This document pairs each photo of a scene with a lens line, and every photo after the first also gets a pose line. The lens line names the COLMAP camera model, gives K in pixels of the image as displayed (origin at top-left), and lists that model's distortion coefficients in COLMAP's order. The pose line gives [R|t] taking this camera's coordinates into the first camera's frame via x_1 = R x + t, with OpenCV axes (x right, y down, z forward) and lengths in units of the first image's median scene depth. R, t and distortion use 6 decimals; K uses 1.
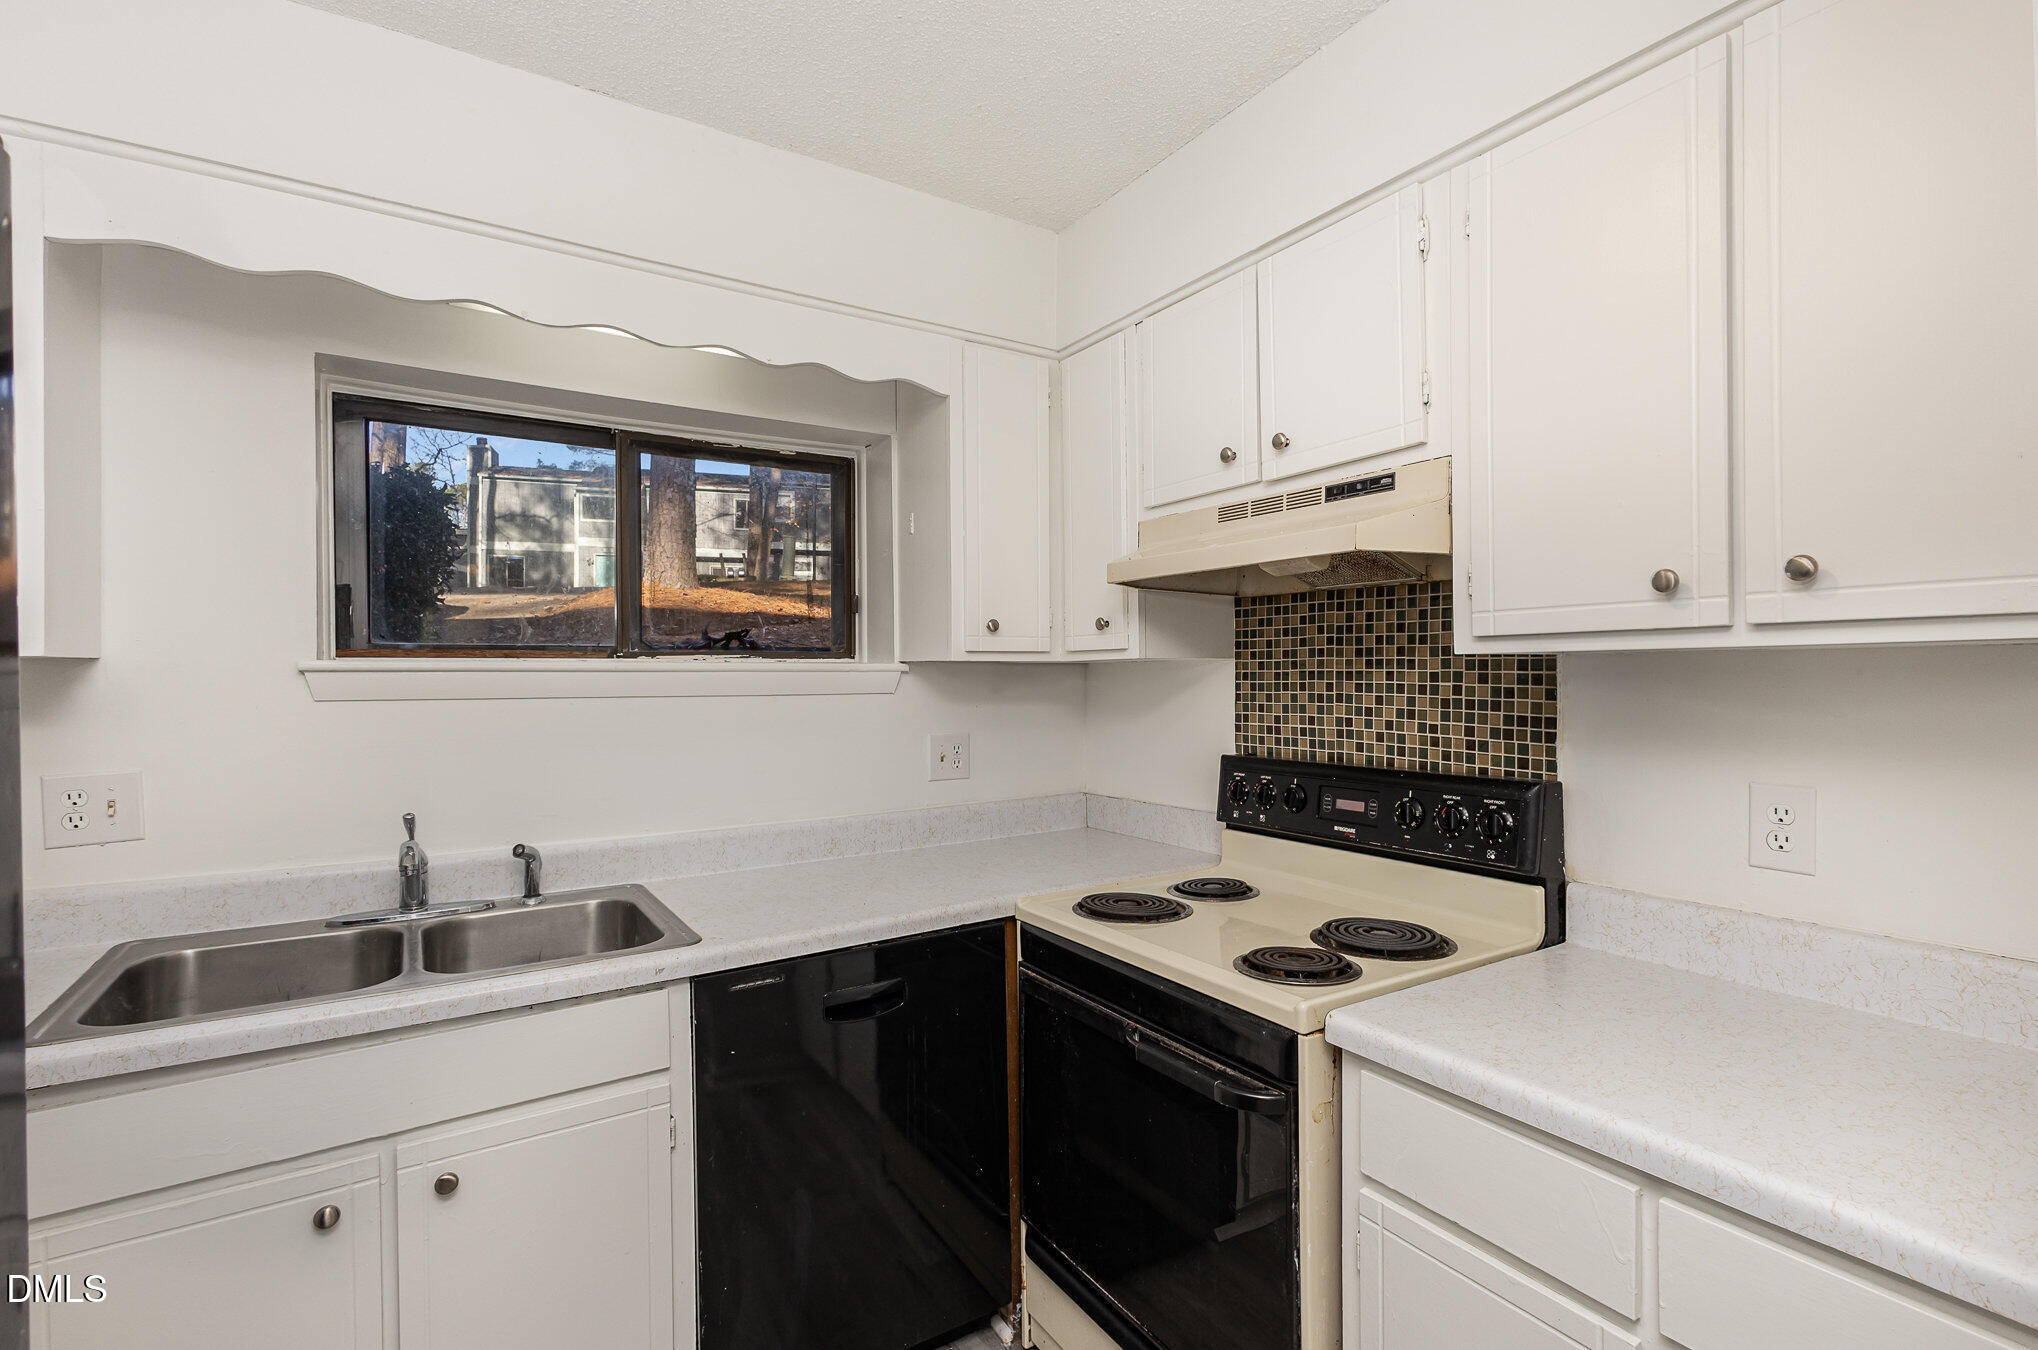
lens RADIAL K [[944.2, 0, 1025.1], [0, 944.2, 669.1], [0, 0, 1]] dist [0.011374, -0.000657]
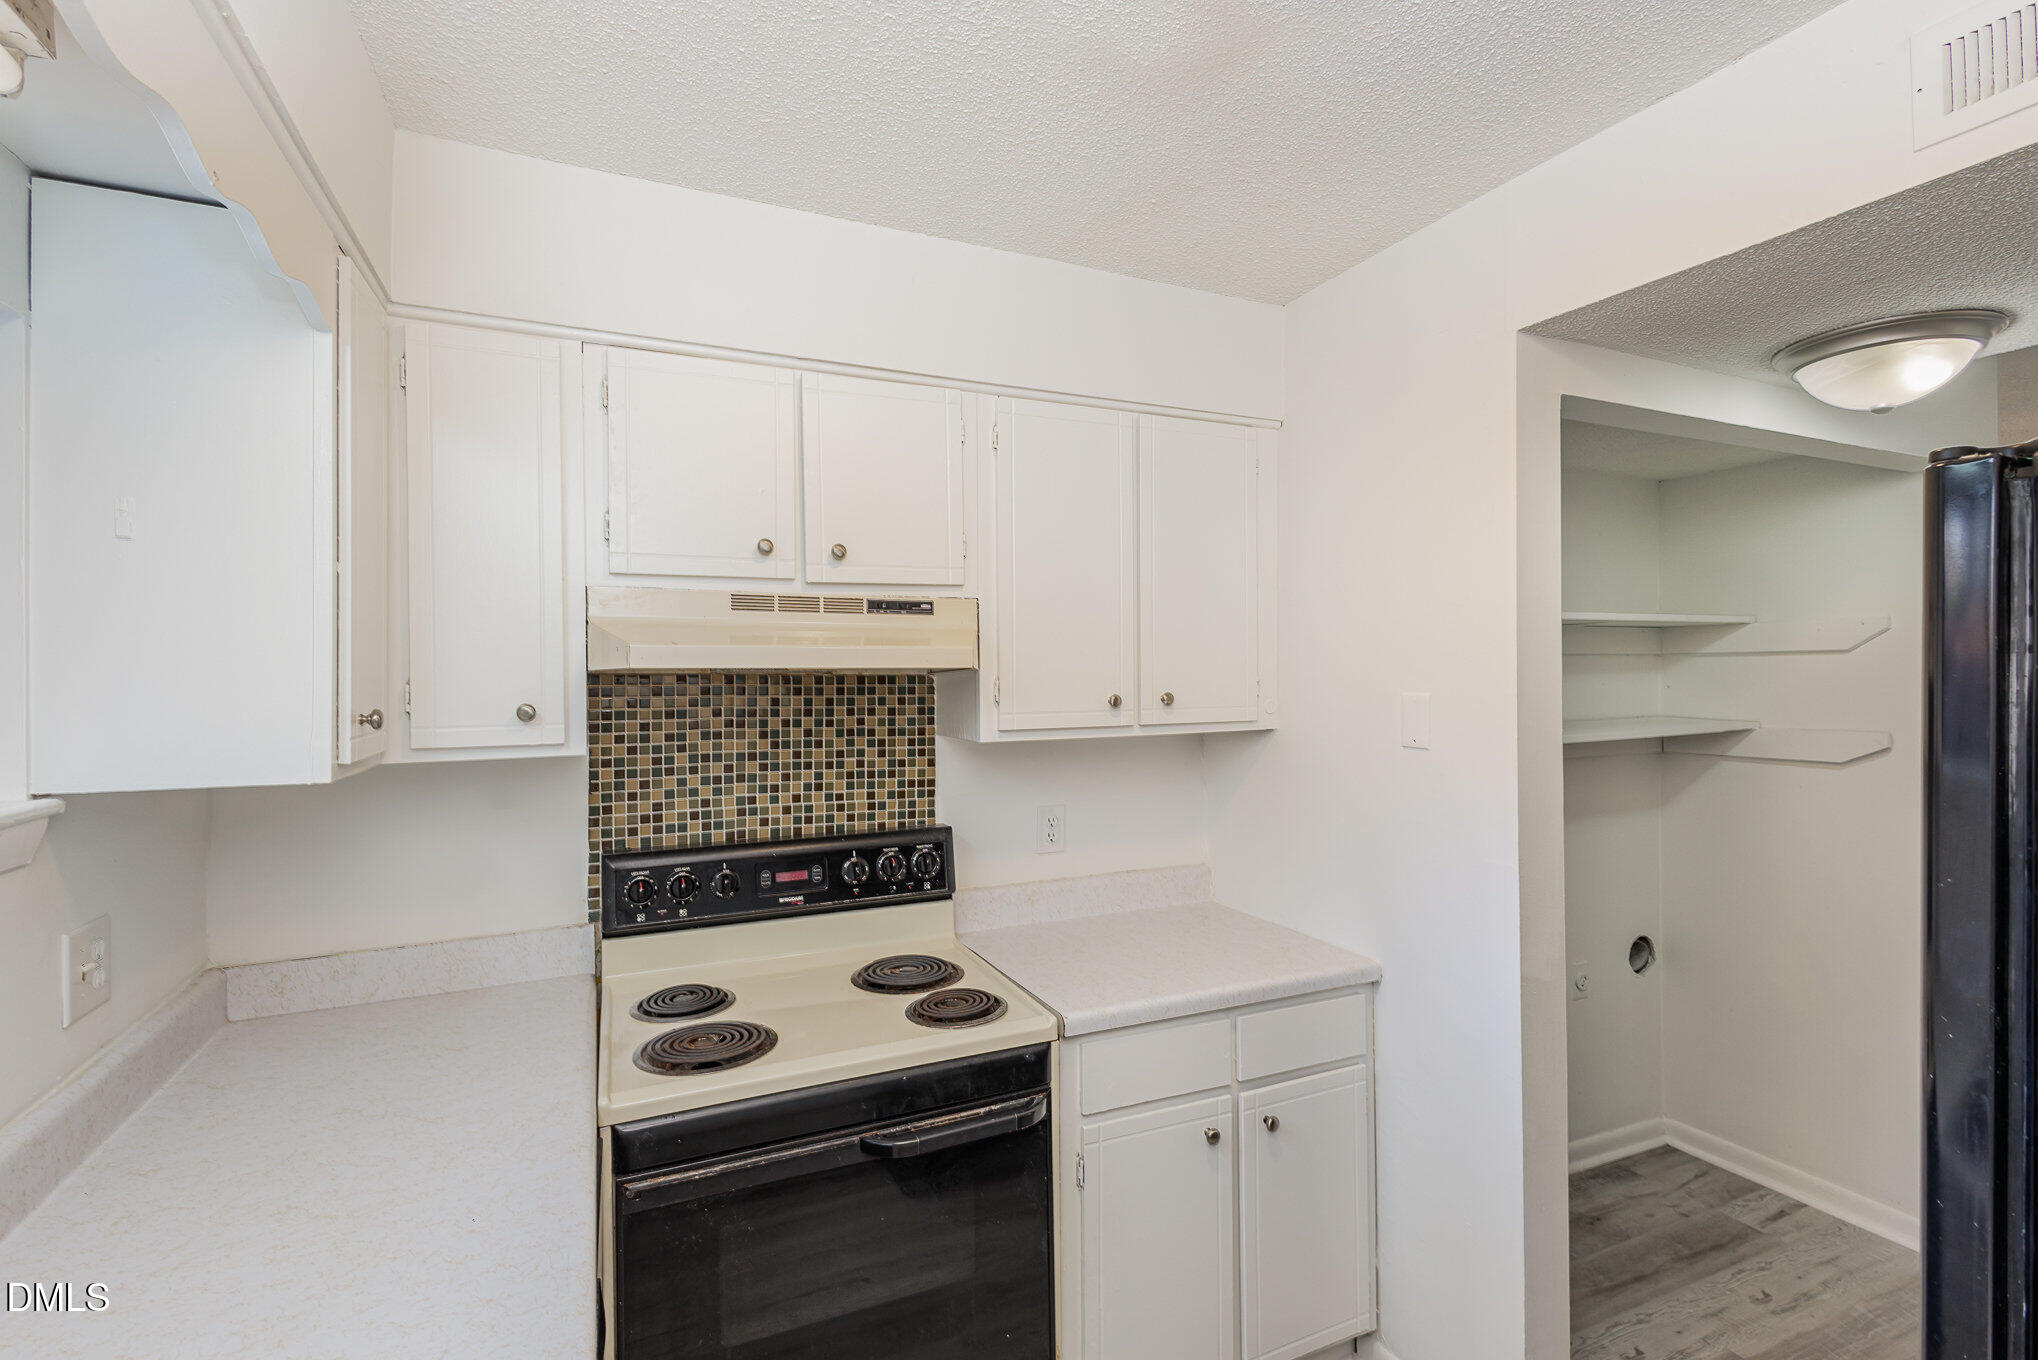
lens RADIAL K [[944.2, 0, 1014.8], [0, 944.2, 664.7], [0, 0, 1]] dist [0.011374, -0.000657]
pose [[0.147940, 0.012158, 0.988922, -0.677182], [0.001335, 0.999921, -0.012493, -0.083878], [-0.988995, 0.003169, 0.147912, 0.554461]]
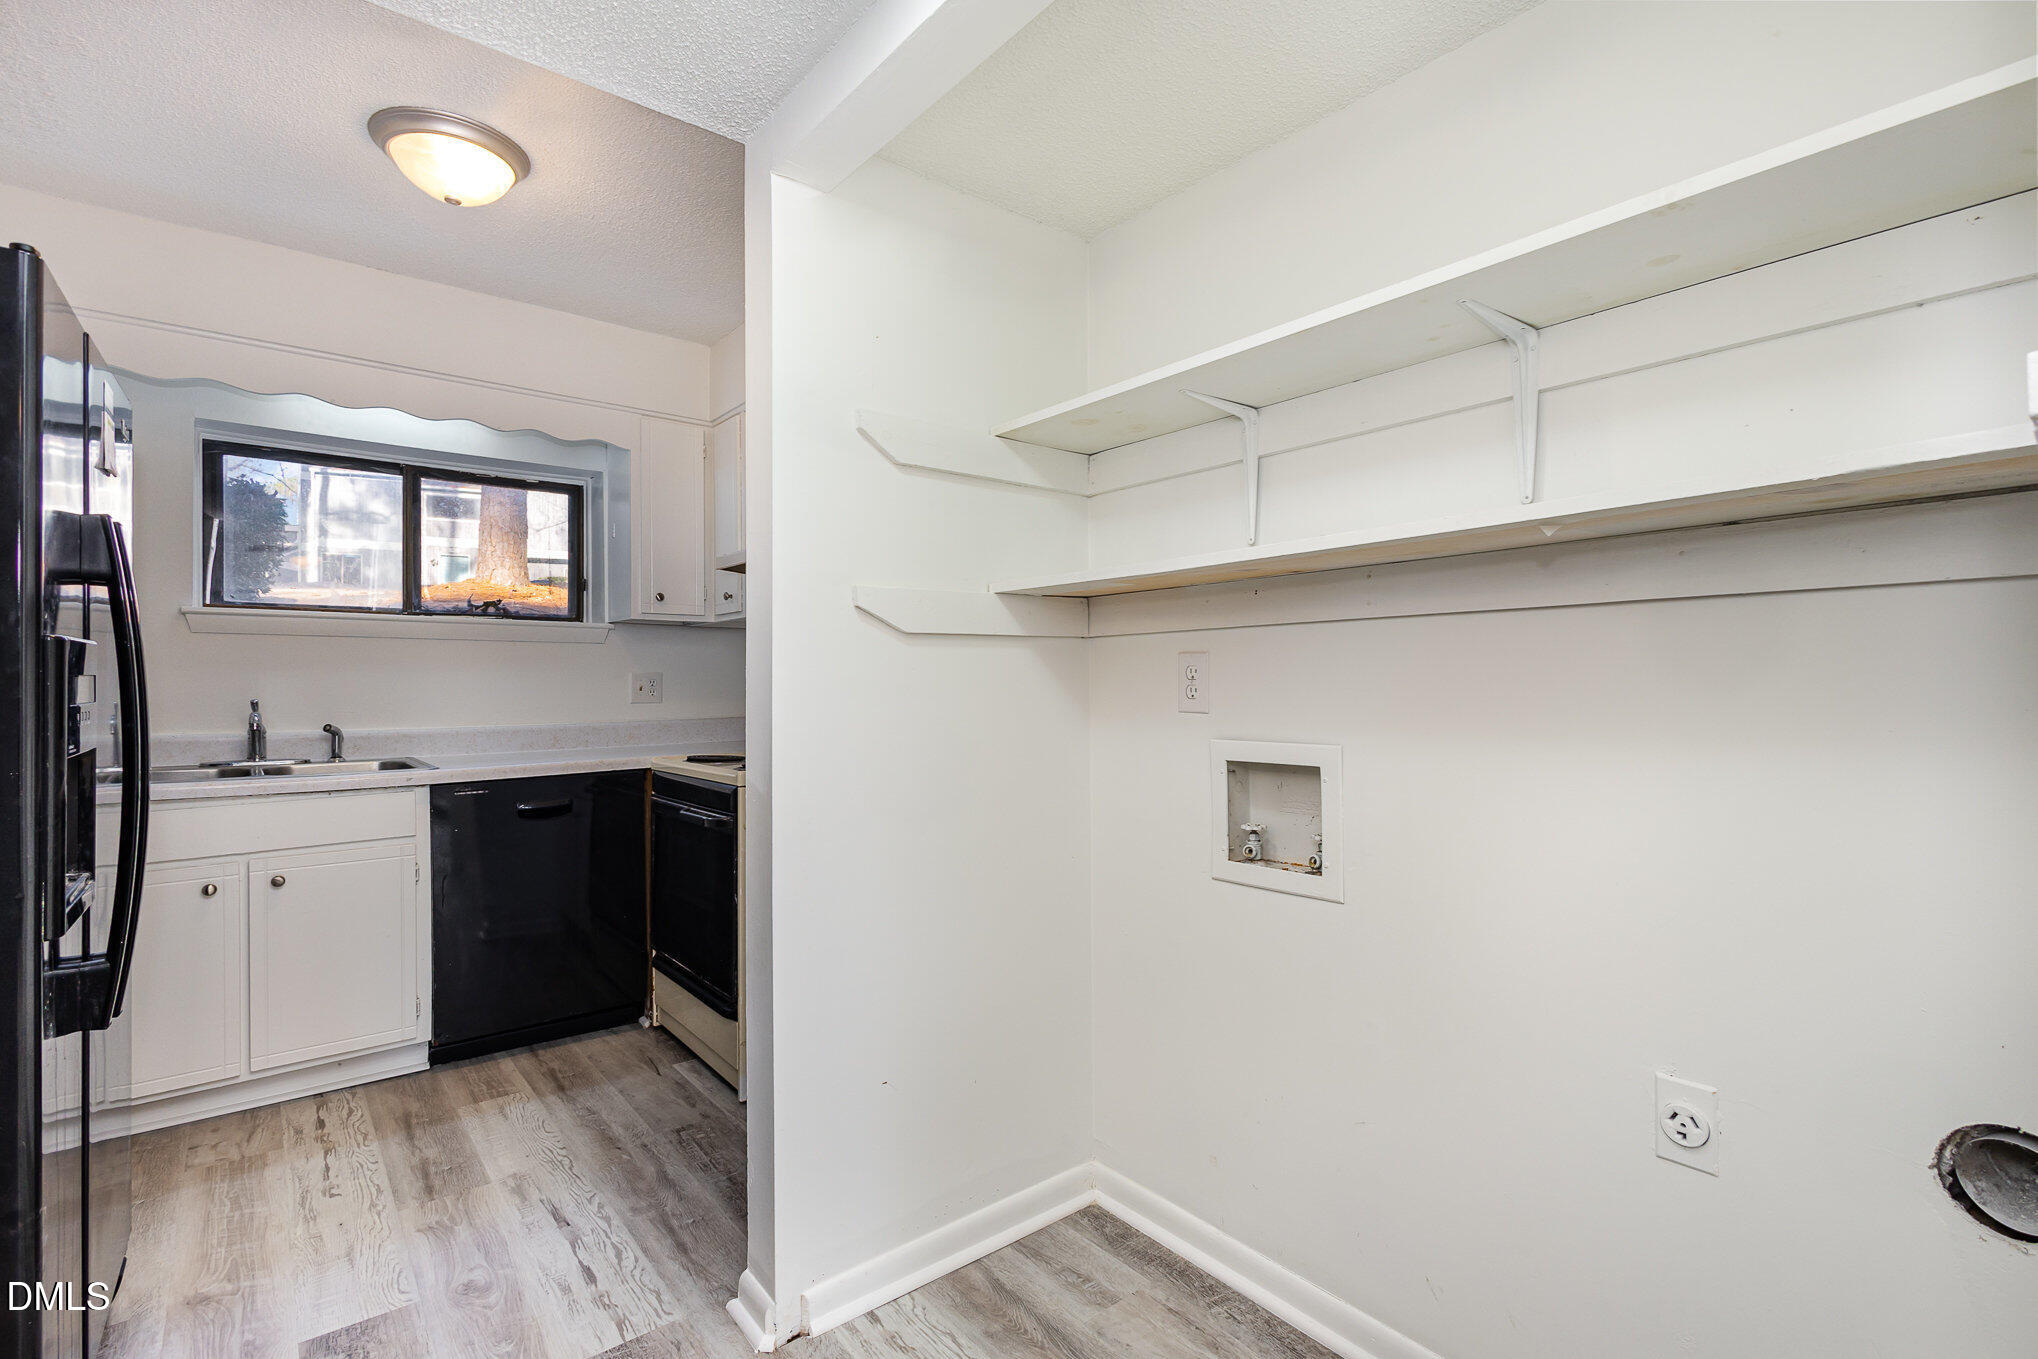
lens RADIAL K [[944.2, 0, 1023.2], [0, 944.2, 672.6], [0, 0, 1]] dist [0.011374, -0.000657]
pose [[0.992622, 0.005615, 0.121122, 0.417265], [-0.004677, 0.999957, -0.008026, 0.098969], [-0.121162, 0.007400, 0.992605, -0.701862]]
